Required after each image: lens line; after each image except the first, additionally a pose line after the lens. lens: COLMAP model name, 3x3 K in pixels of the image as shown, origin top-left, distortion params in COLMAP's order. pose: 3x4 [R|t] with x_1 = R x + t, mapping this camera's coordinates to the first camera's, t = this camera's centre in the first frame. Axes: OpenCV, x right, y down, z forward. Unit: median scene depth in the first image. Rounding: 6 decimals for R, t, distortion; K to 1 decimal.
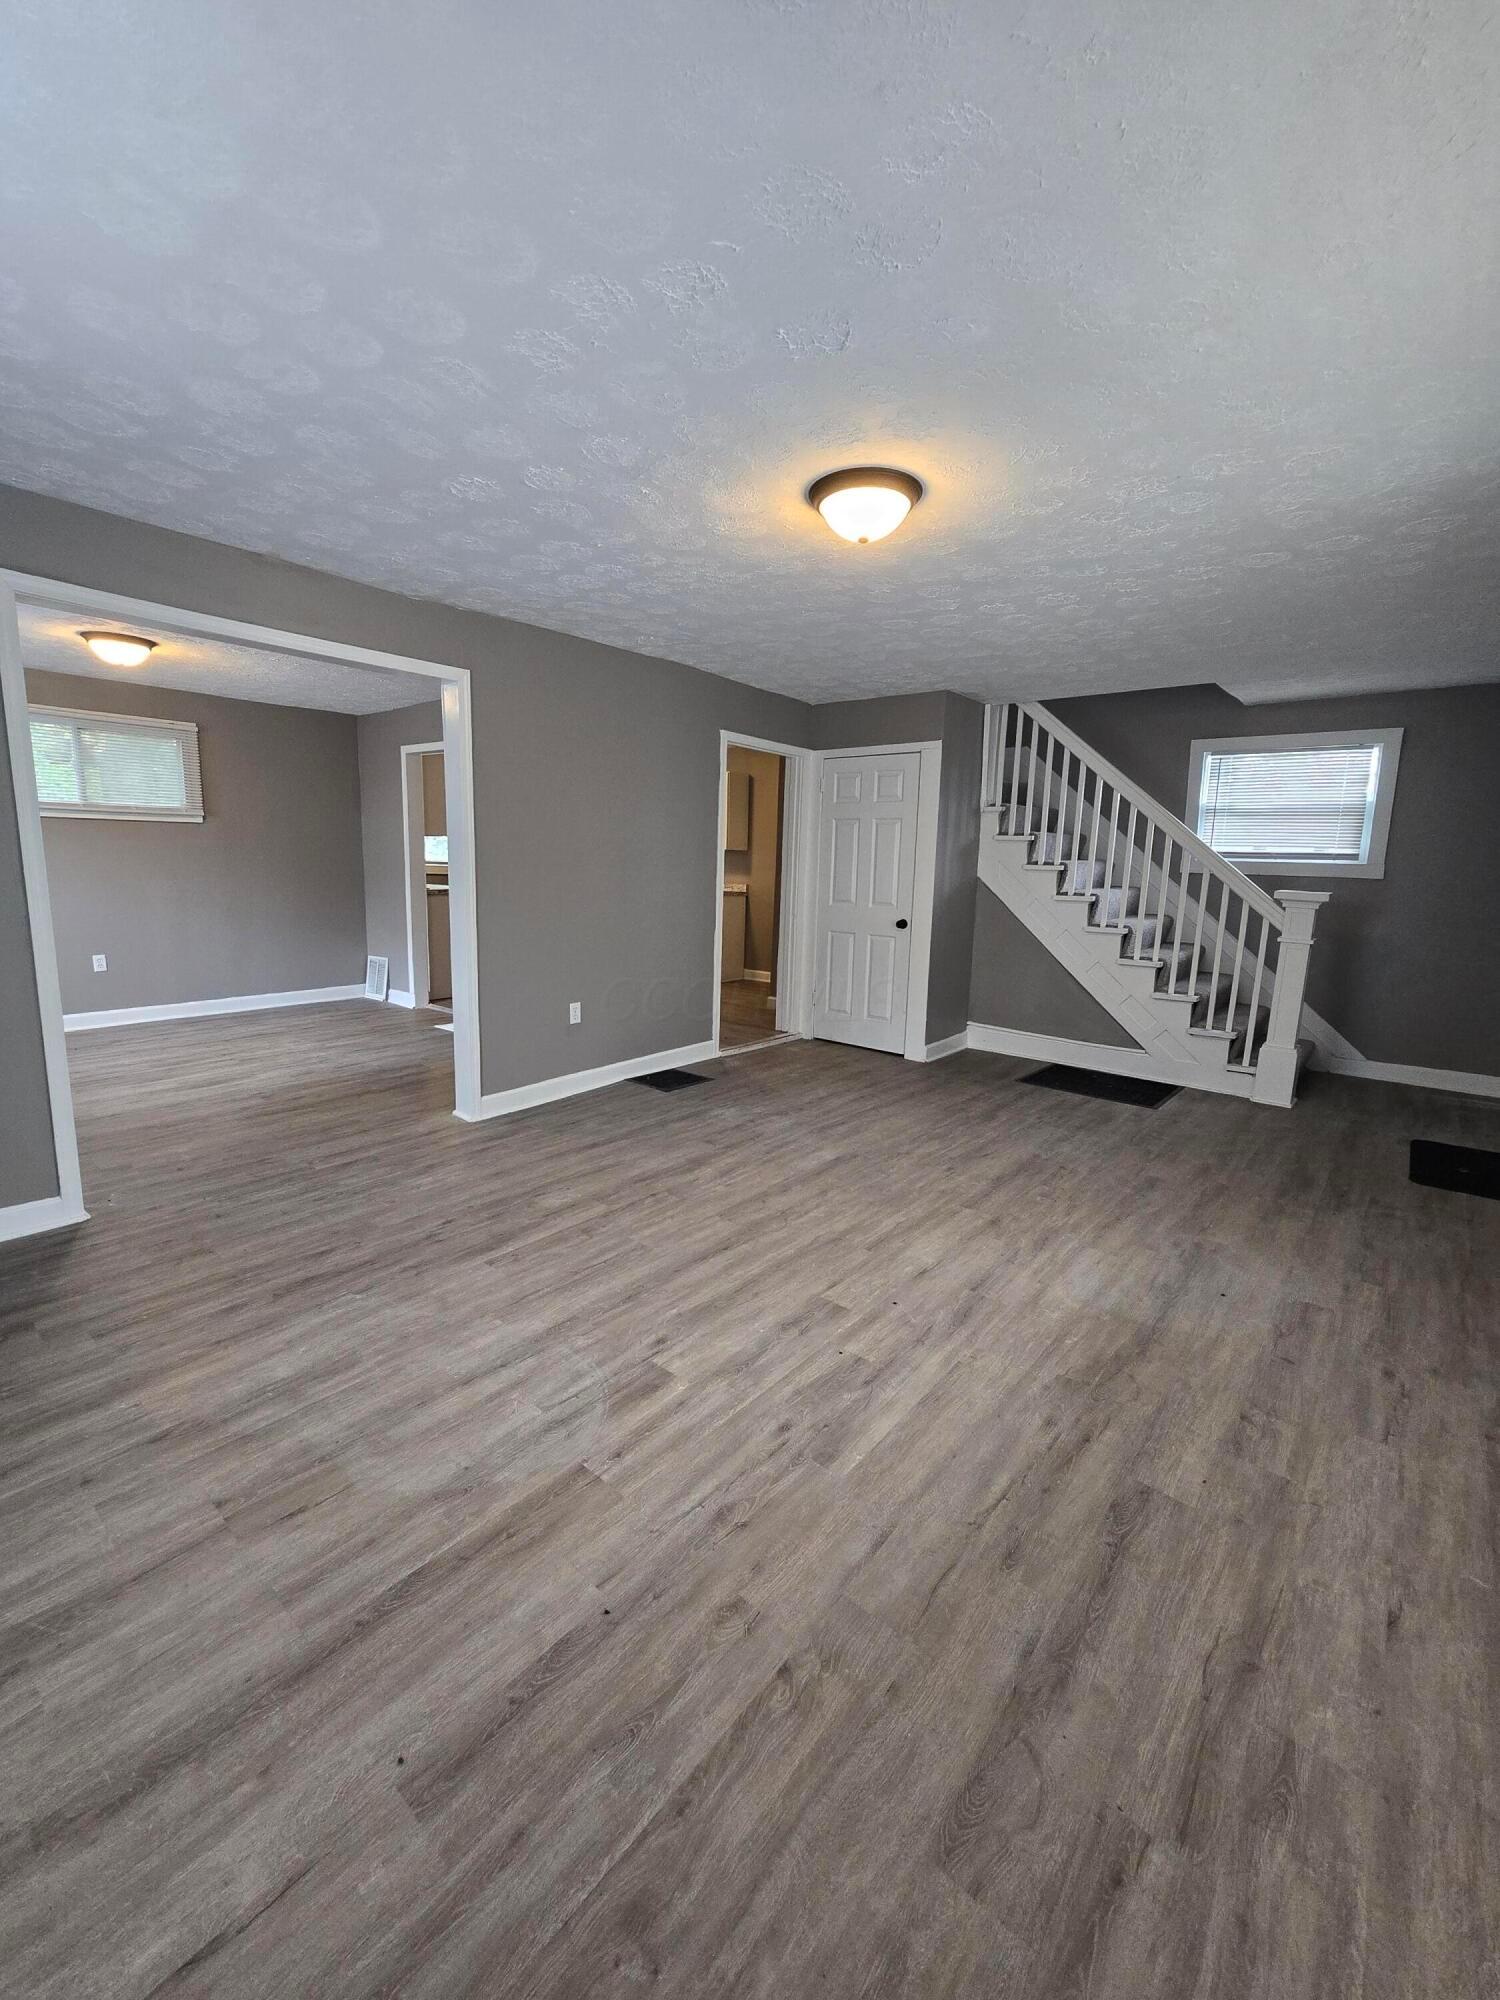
lens RADIAL K [[820.9, 0, 742.5], [0, 820.9, 984.9], [0, 0, 1]] dist [-0.003944, -0.000018]
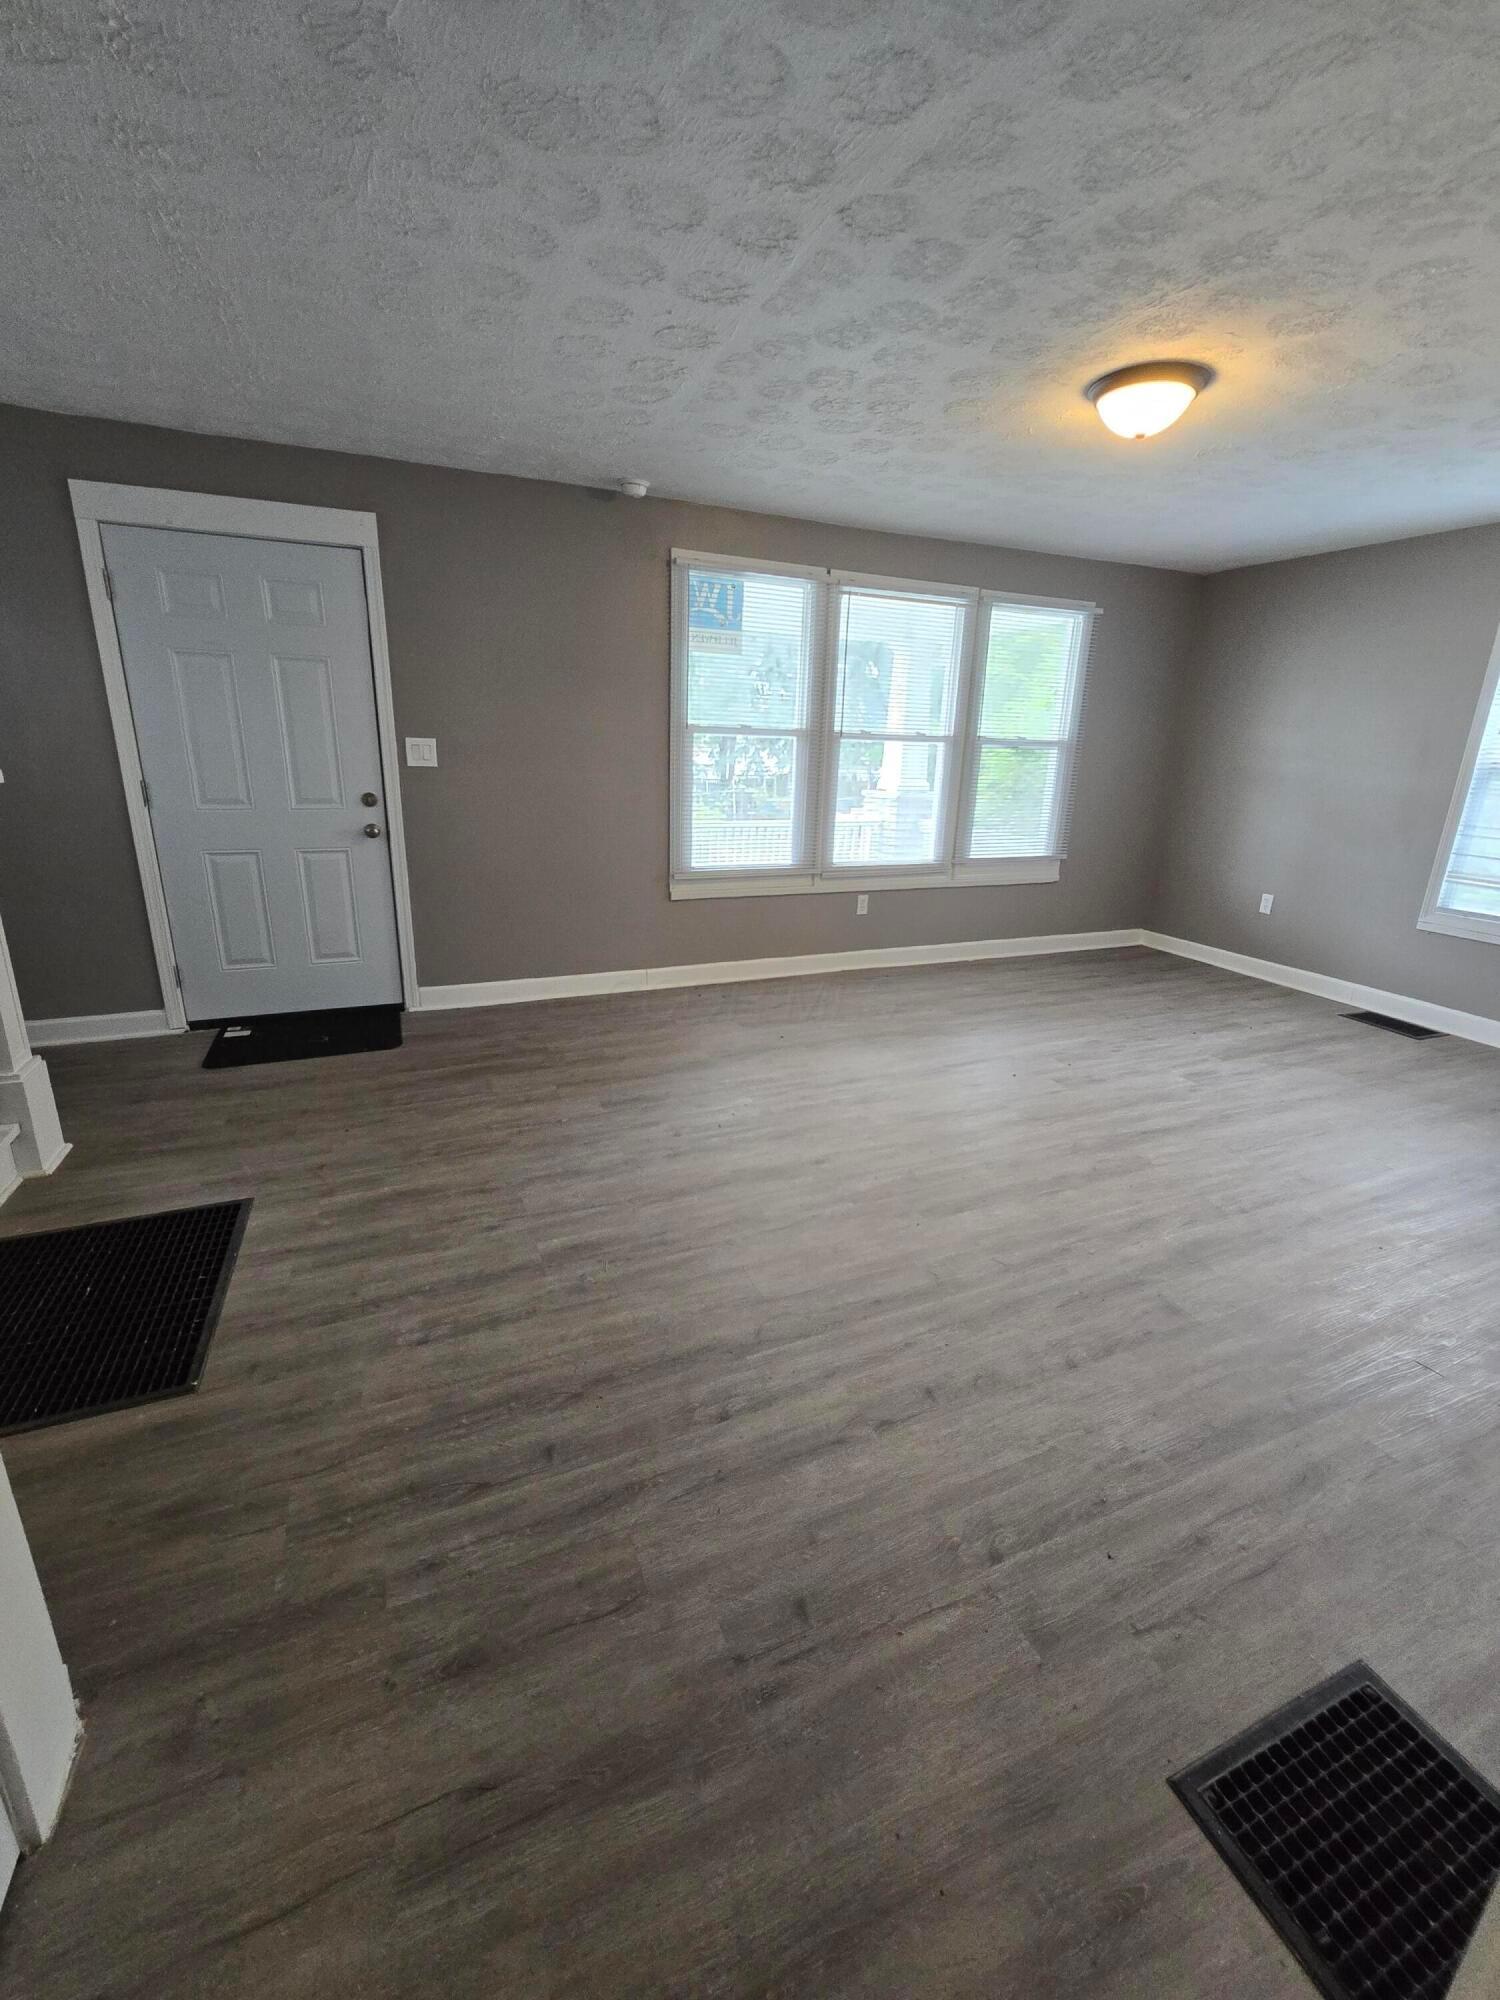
lens RADIAL K [[820.9, 0, 742.5], [0, 820.9, 984.9], [0, 0, 1]] dist [-0.003944, -0.000018]
pose [[-0.888248, -0.180633, 0.422359, 0.030249], [0.020102, 0.903277, 0.428586, -0.344850], [-0.458924, 0.389181, -0.798703, 2.130802]]
